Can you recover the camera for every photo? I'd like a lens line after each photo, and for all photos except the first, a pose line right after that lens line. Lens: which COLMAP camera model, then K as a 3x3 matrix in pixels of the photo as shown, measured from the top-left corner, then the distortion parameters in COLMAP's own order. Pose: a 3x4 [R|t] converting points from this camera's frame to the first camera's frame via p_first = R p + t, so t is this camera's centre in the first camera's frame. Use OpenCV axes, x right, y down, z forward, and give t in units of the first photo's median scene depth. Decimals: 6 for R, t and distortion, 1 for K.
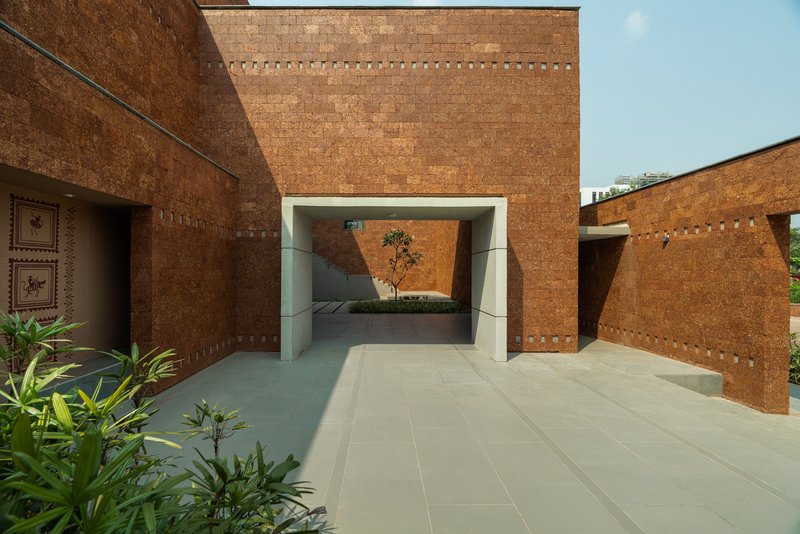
lens RADIAL K [[808.2, 0, 400.0], [0, 808.2, 267.0], [0, 0, 1]] dist [-0.001511, 0.000055]
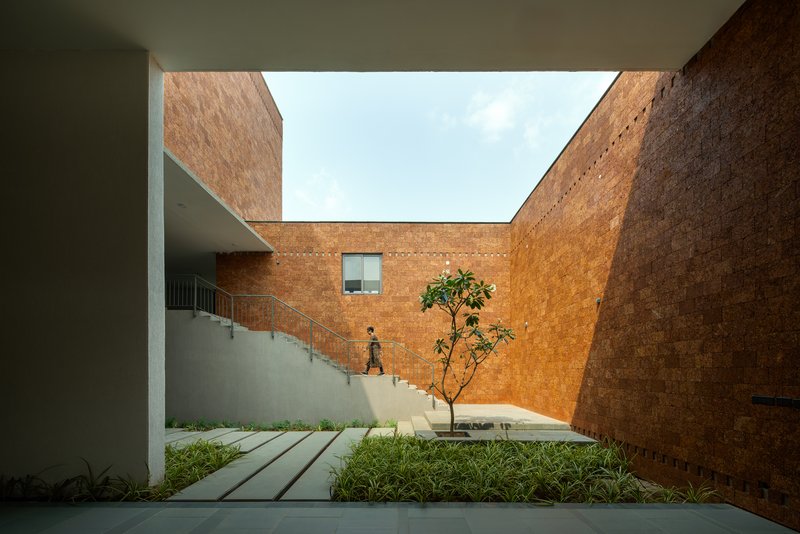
lens RADIAL K [[808.2, 0, 400.0], [0, 808.2, 267.0], [0, 0, 1]] dist [-0.001511, 0.000055]
pose [[0.999726, -0.006313, -0.022529, -0.021873], [0.003601, 0.992954, -0.118444, 0.002519], [0.023118, 0.118331, 0.992705, 0.535238]]
